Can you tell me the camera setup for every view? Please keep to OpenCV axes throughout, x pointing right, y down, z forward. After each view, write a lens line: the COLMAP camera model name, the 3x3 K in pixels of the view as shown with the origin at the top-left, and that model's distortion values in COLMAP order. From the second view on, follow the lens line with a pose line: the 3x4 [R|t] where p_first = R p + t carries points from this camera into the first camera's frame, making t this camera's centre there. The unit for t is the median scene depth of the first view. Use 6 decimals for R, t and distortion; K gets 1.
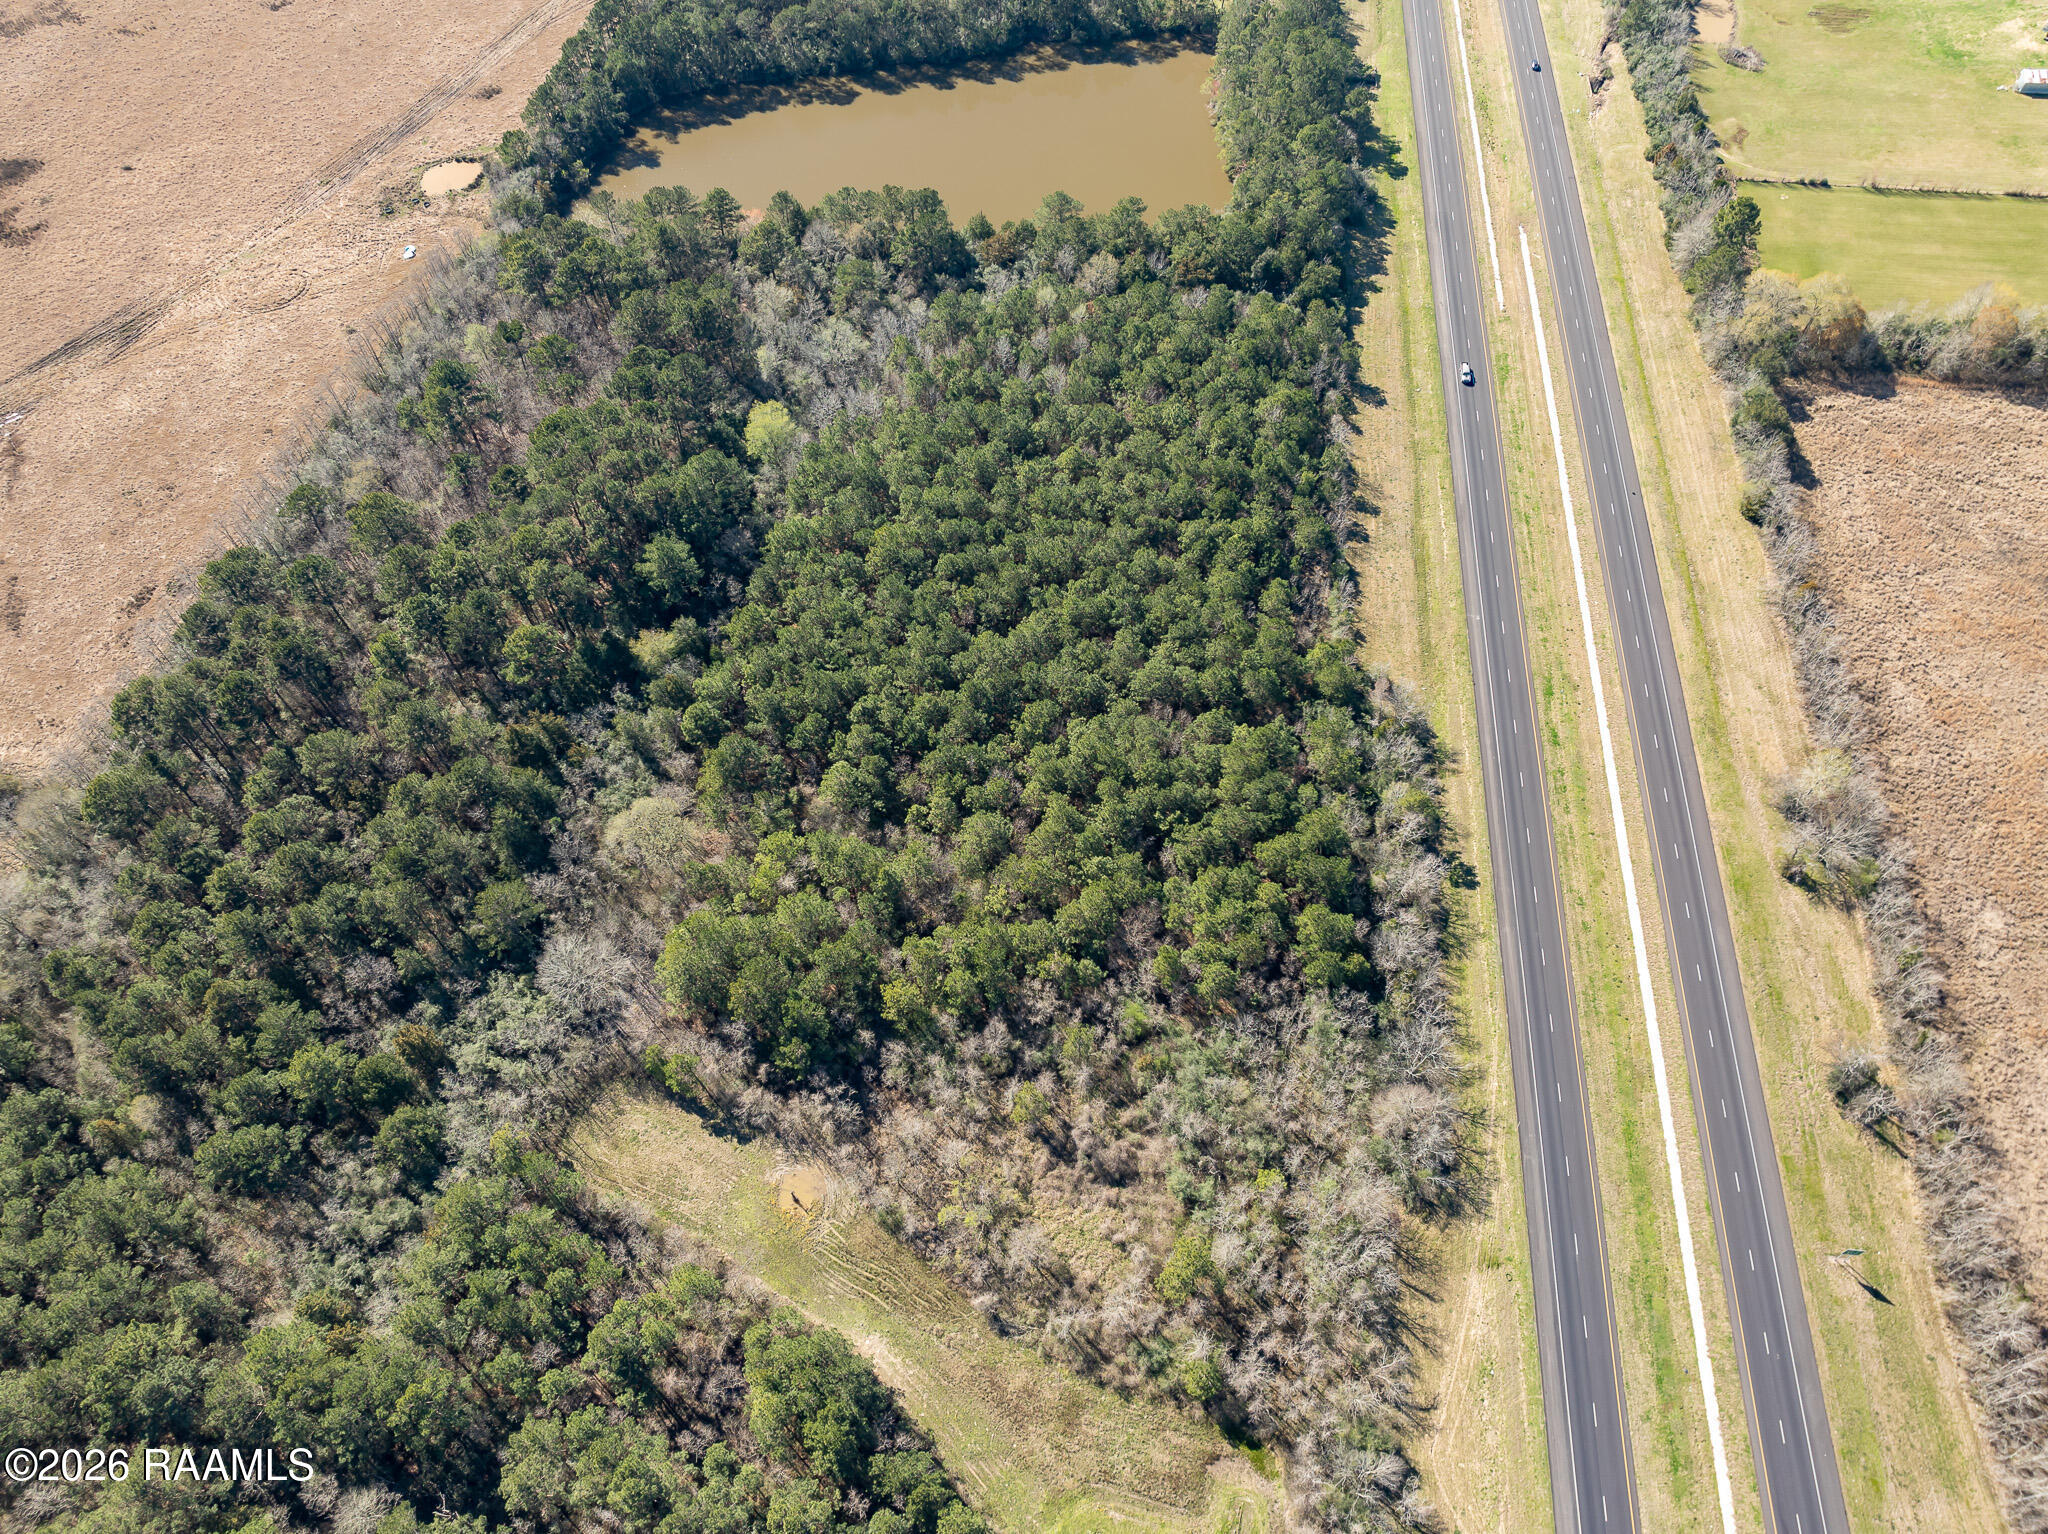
lens RADIAL K [[1429.7, 0, 1025.3], [0, 1429.7, 762.5], [0, 0, 1]] dist [-0.050418, 0.021352]
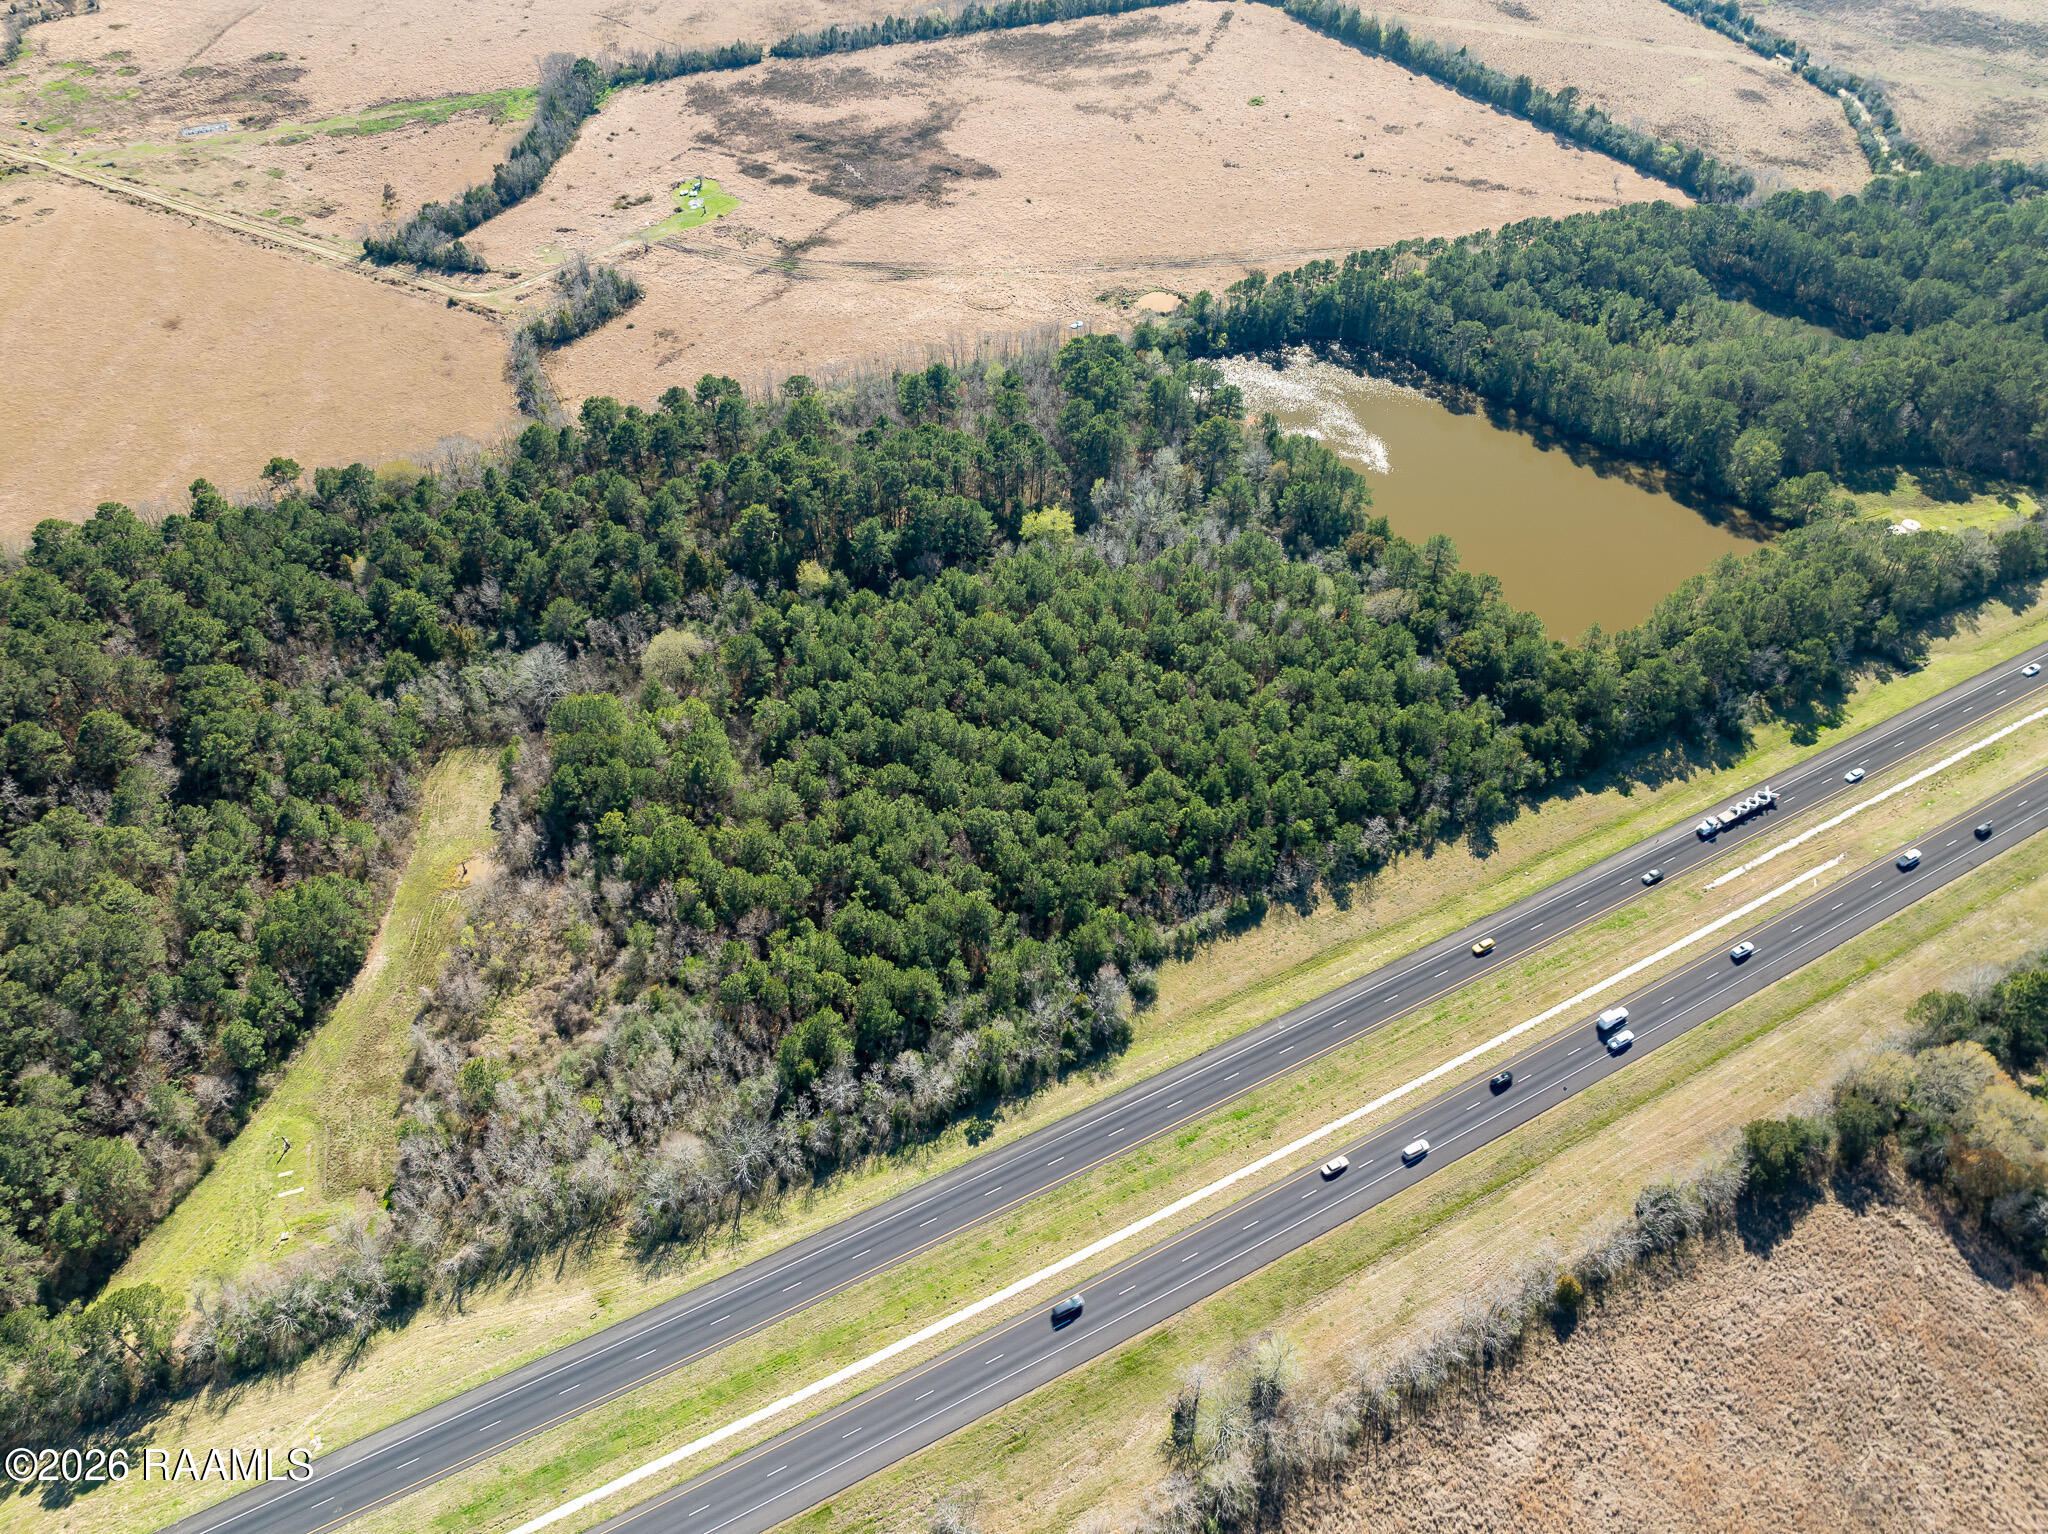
lens RADIAL K [[1429.7, 0, 1024.2], [0, 1429.7, 769.4], [0, 0, 1]] dist [-0.050418, 0.021352]
pose [[0.557610, 0.598840, -0.574858, 0.686526], [-0.693732, 0.716478, 0.073450, -0.181267], [0.455858, 0.357841, 0.814950, 0.102345]]
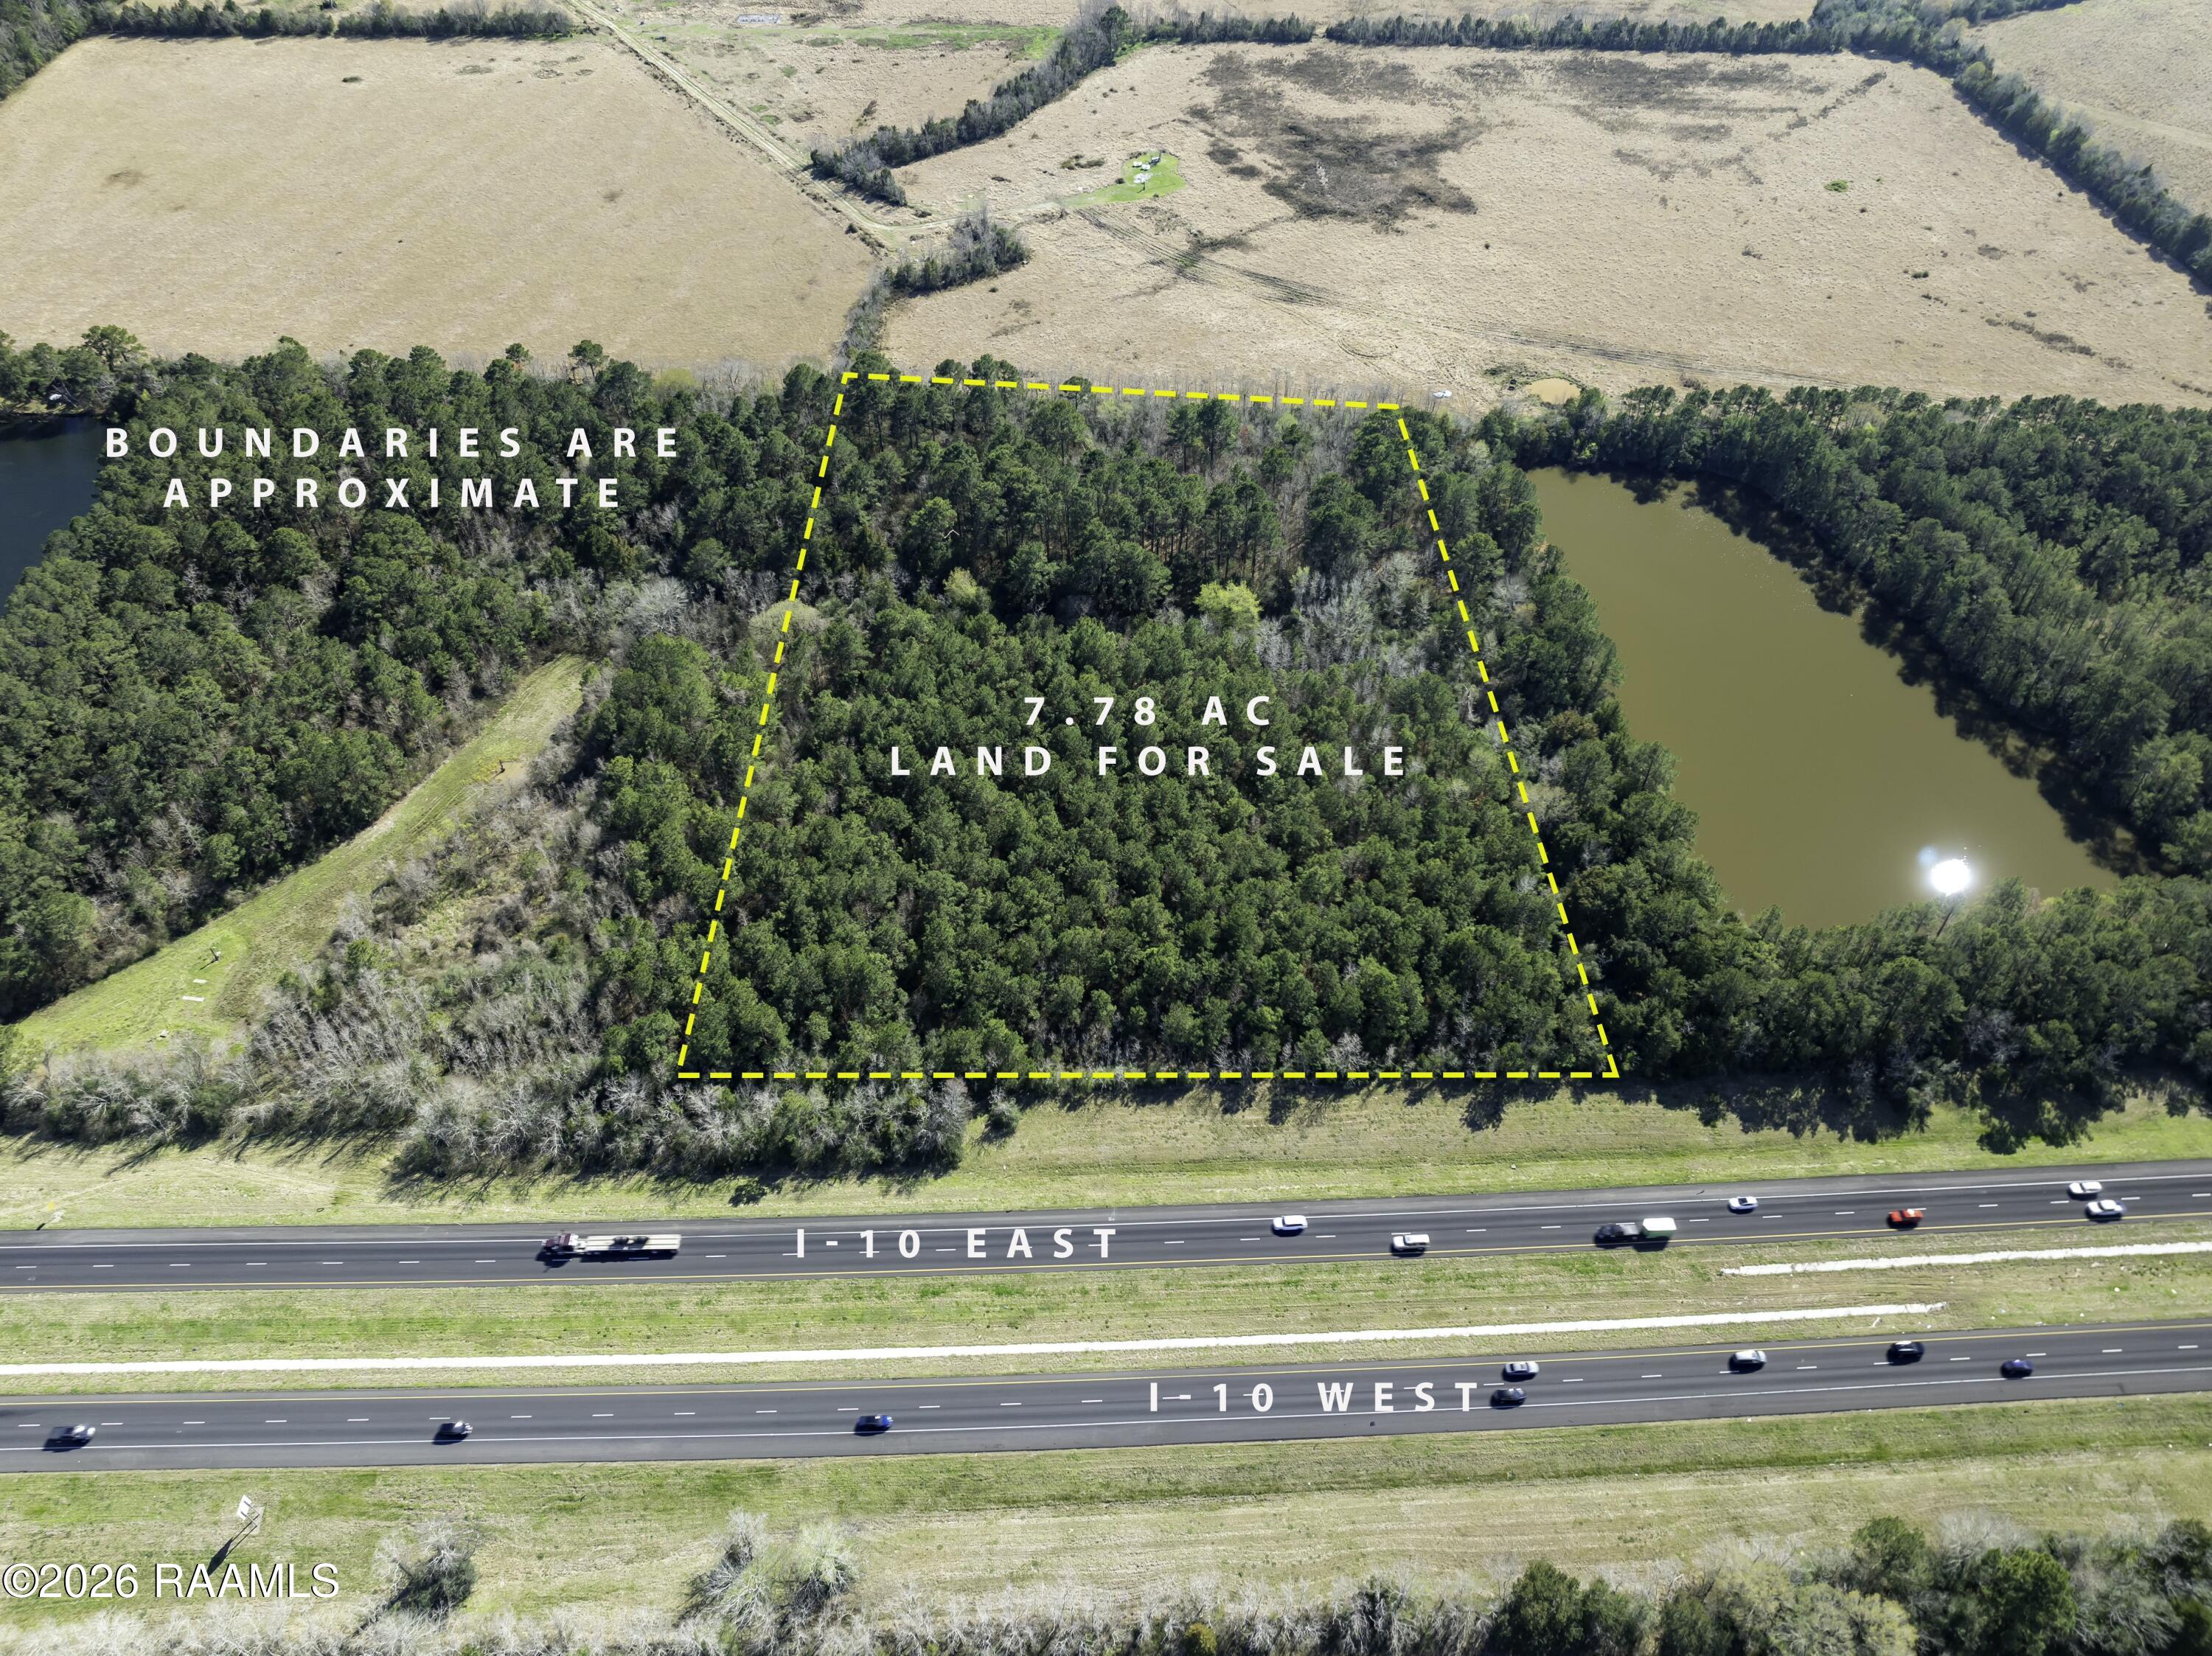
lens RADIAL K [[1544.1, 0, 1105.3], [0, 1544.1, 826.9], [0, 0, 1]] dist [-0.050418, 0.021352]
pose [[0.136611, 0.722237, -0.678020, 0.781020], [-0.820250, 0.466239, 0.331377, -0.513982], [0.555452, 0.510877, 0.656108, 0.318407]]
